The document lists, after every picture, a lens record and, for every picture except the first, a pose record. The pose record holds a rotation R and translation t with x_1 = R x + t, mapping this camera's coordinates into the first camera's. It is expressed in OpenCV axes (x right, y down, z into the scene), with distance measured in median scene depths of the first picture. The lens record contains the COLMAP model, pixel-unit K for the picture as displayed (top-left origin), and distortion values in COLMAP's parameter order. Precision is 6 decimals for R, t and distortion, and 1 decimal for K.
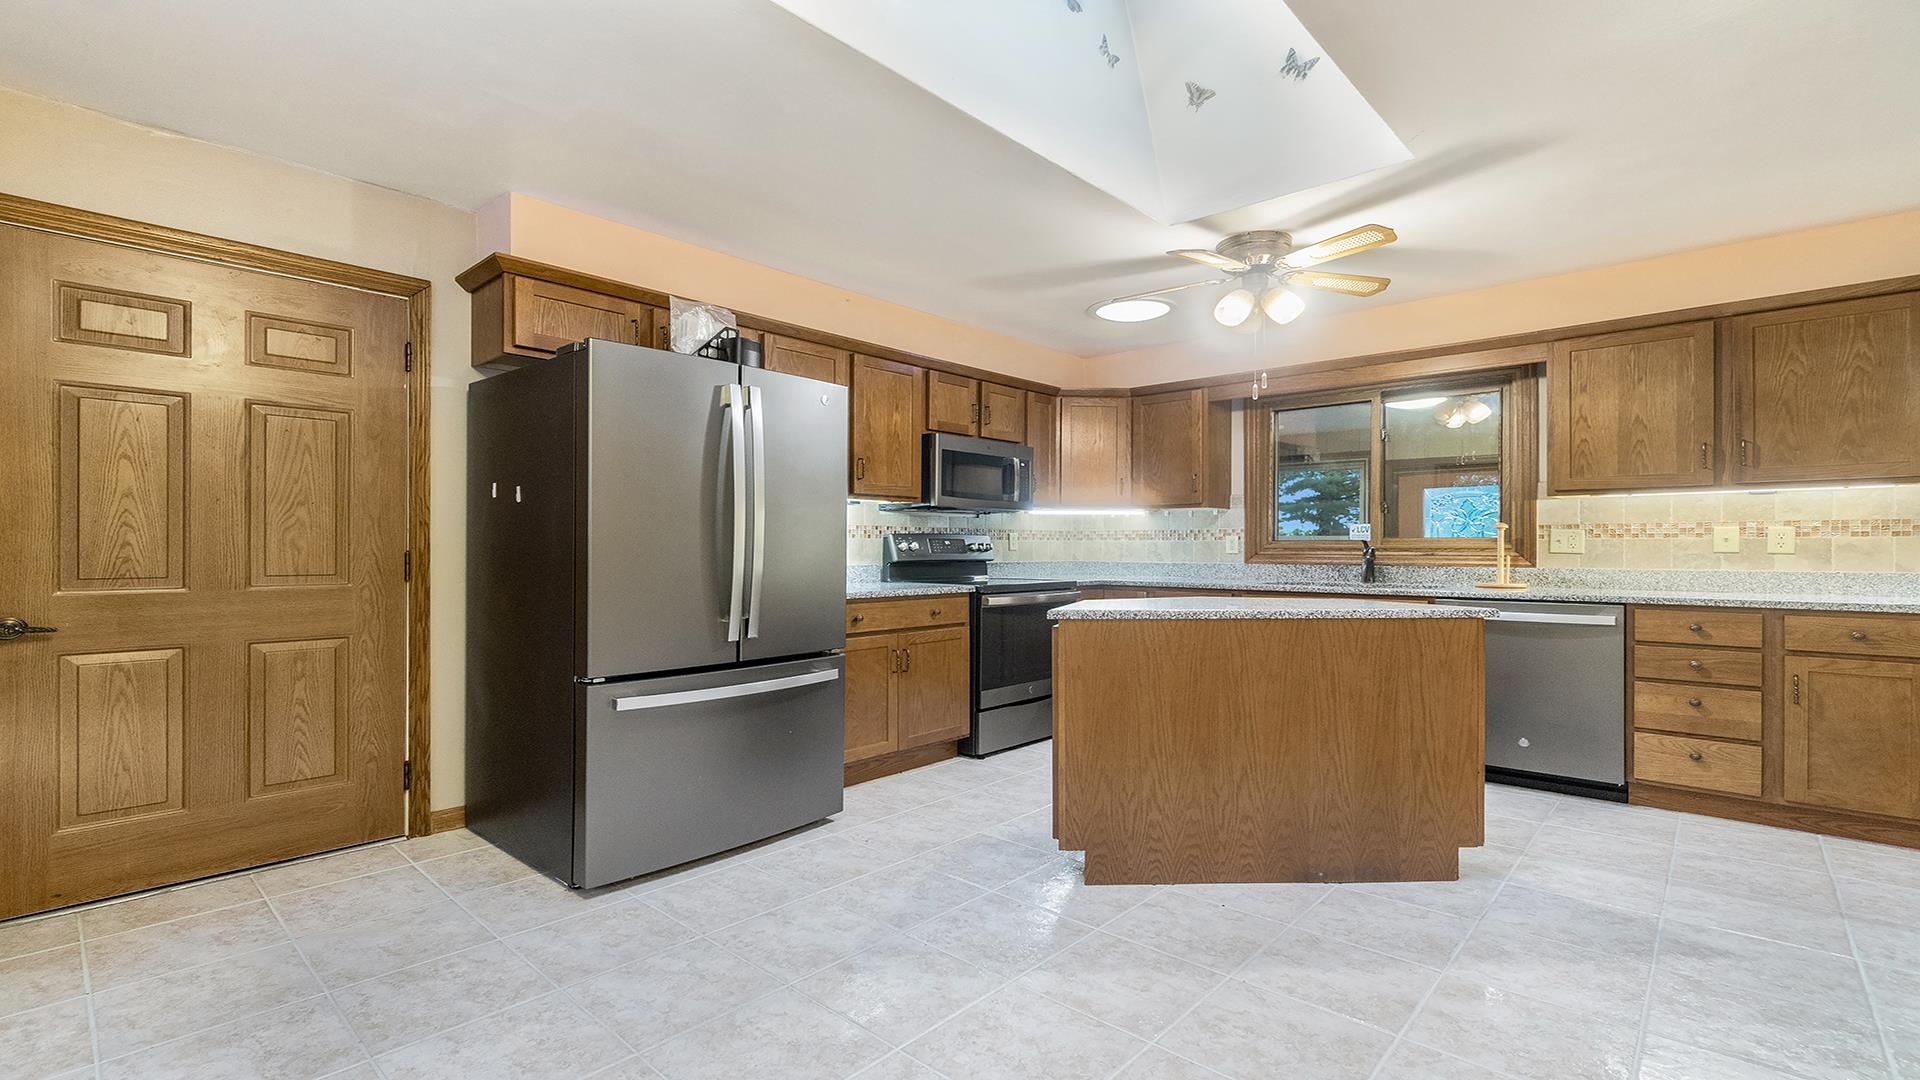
lens RADIAL K [[850.8, 0, 960.0], [0, 850.8, 540.0], [0, 0, 1]] dist [-0.000152, -0.000065]
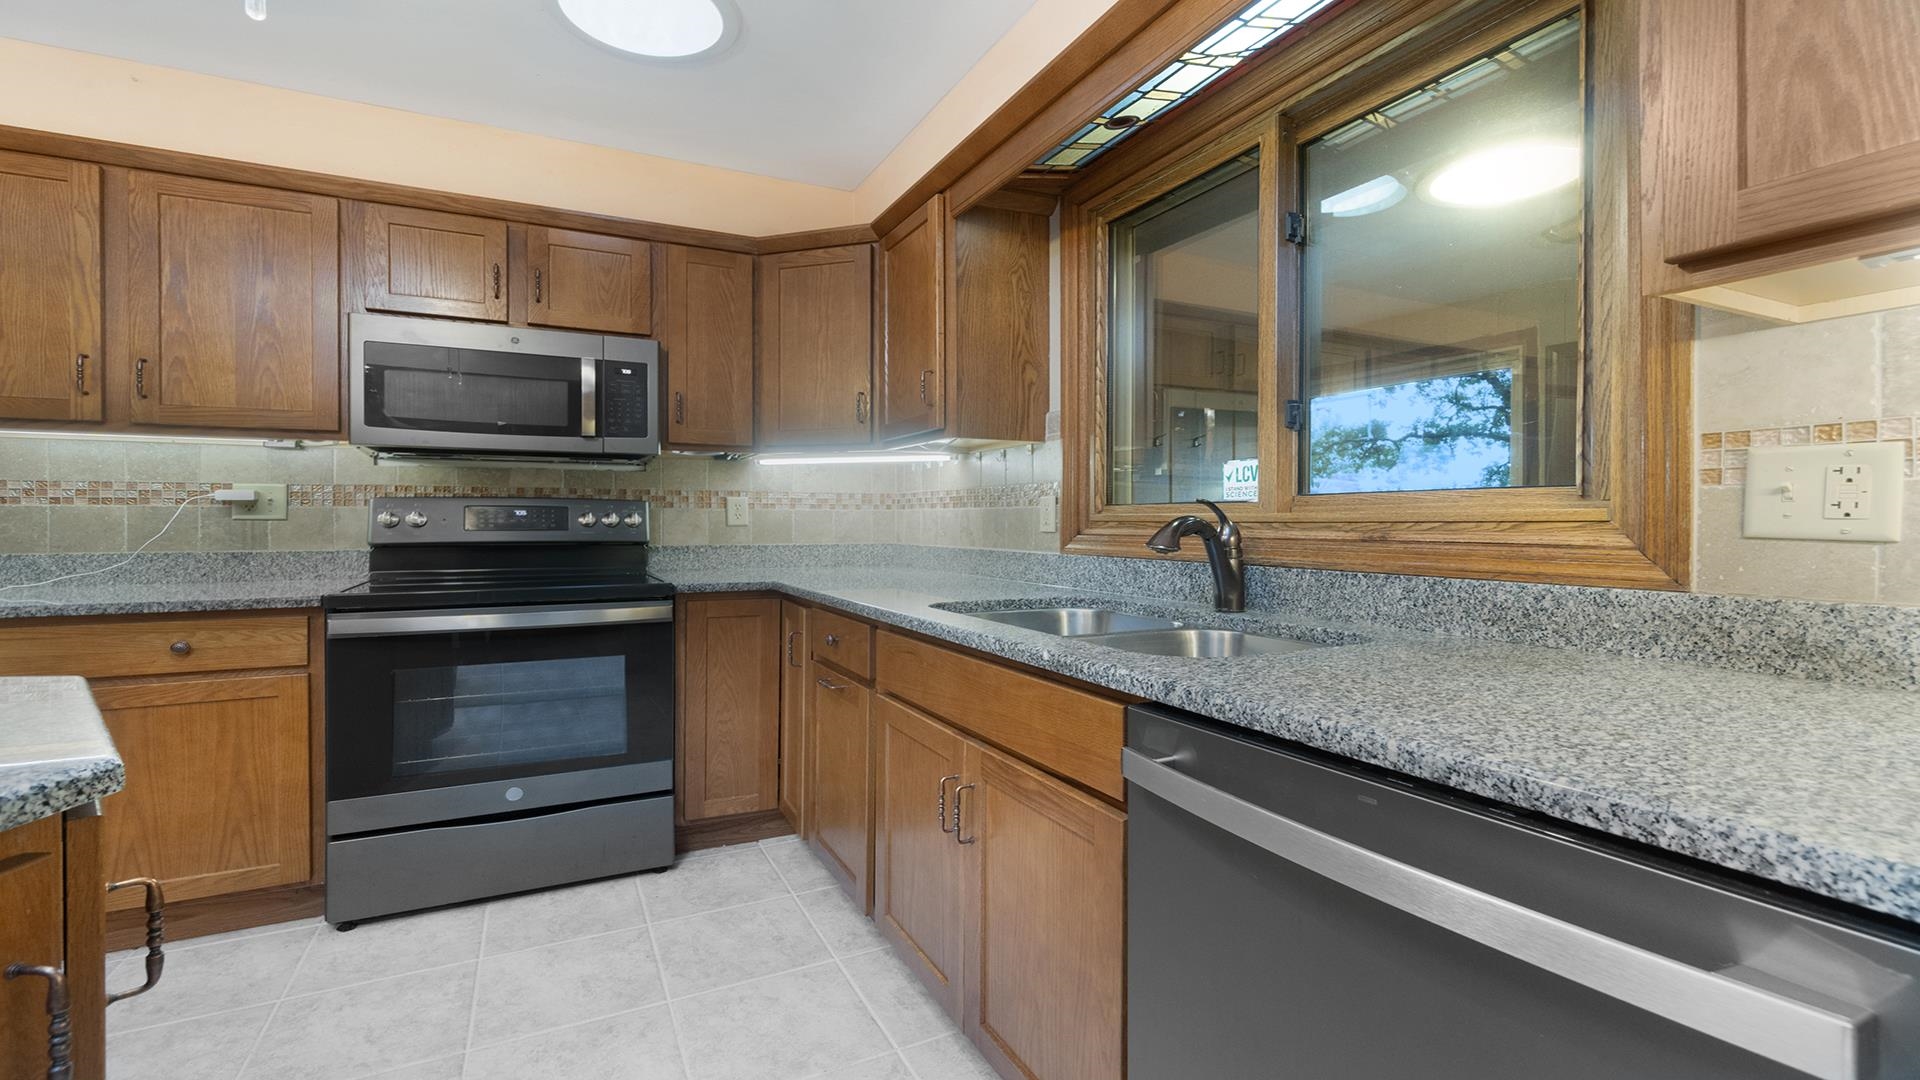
lens RADIAL K [[850.8, 0, 960.0], [0, 850.8, 540.0], [0, 0, 1]] dist [-0.000152, -0.000065]
pose [[0.927190, 0.006007, -0.374544, 0.690122], [0.005073, 0.999578, 0.028588, 0.008804], [0.374558, -0.028407, 0.926768, 0.811421]]
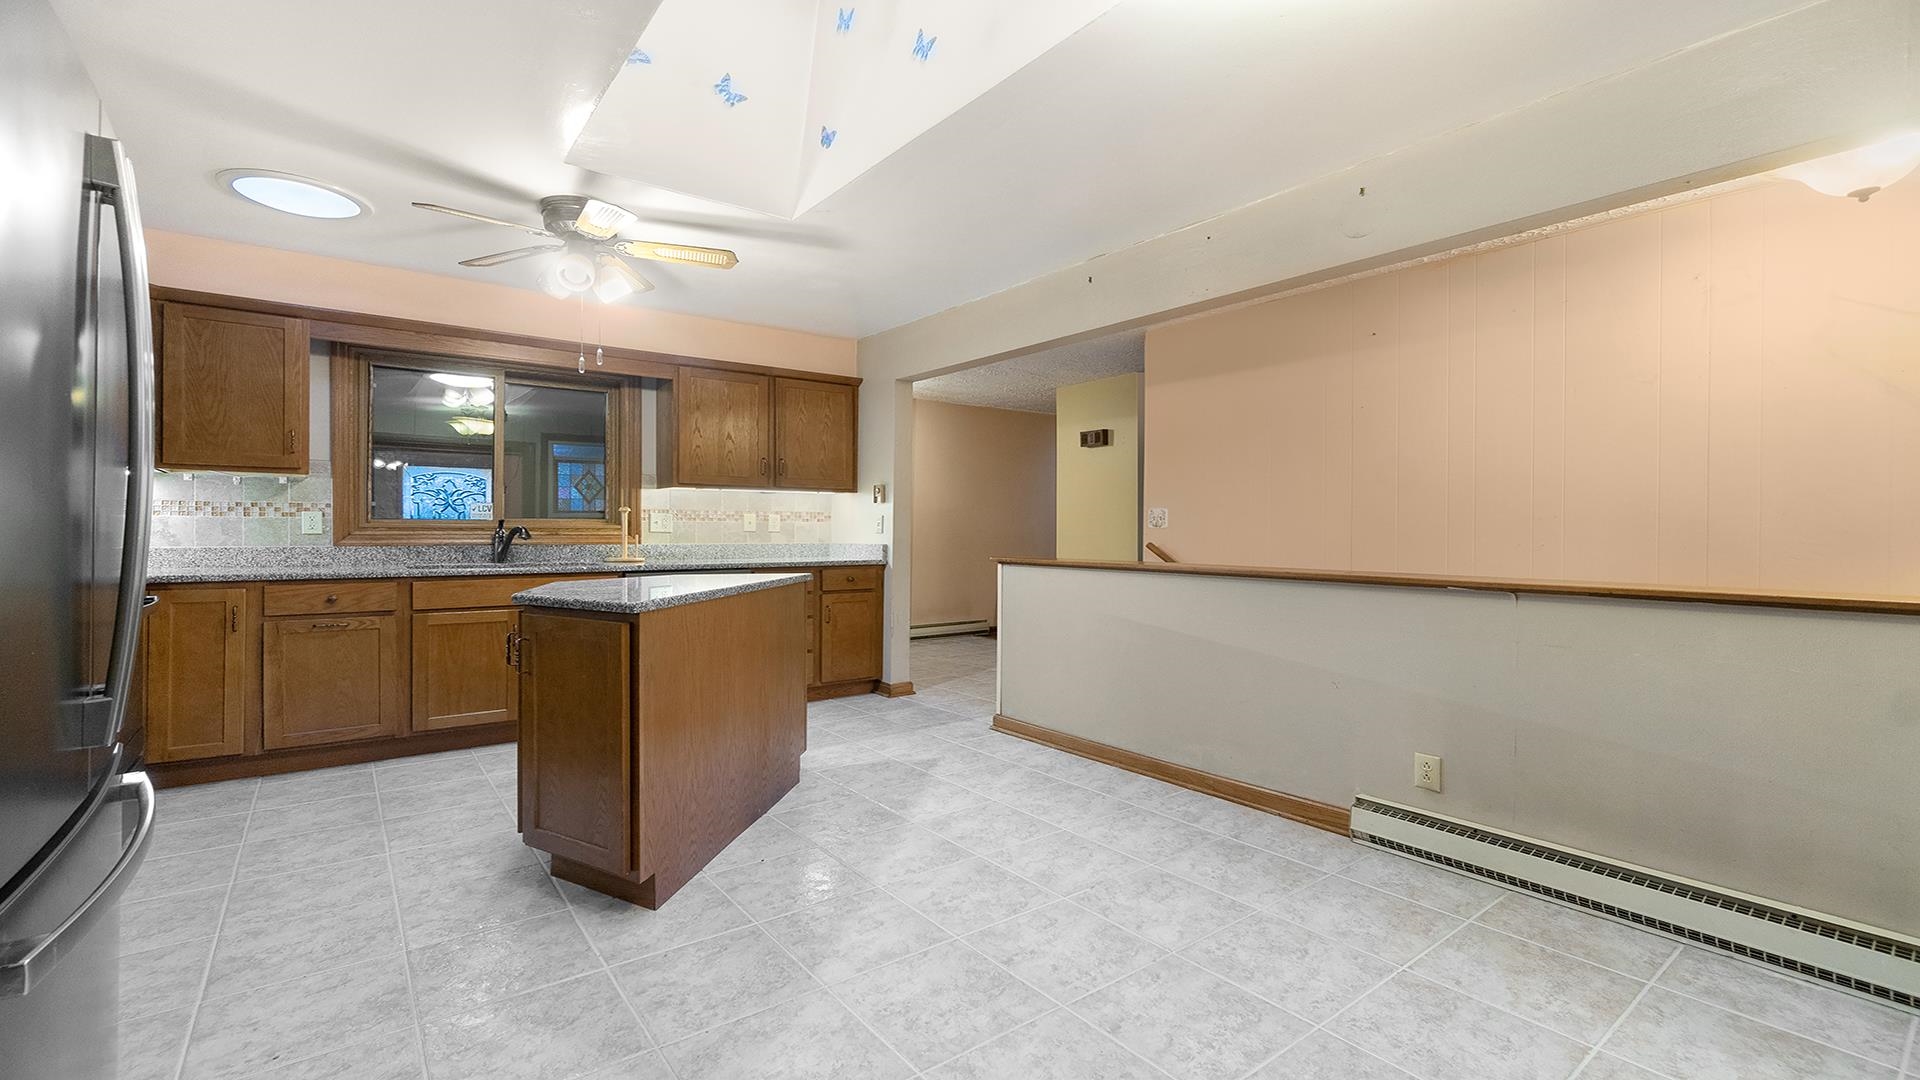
lens RADIAL K [[817.3, 0, 958.9], [0, 817.3, 529.8], [0, 0, 1]] dist [-0.000320, 0.000019]
pose [[0.184872, -0.000556, 0.982762, -0.478100], [-0.014086, 0.999896, 0.003215, 0.002087], [-0.982662, -0.014438, 0.184845, 0.409284]]
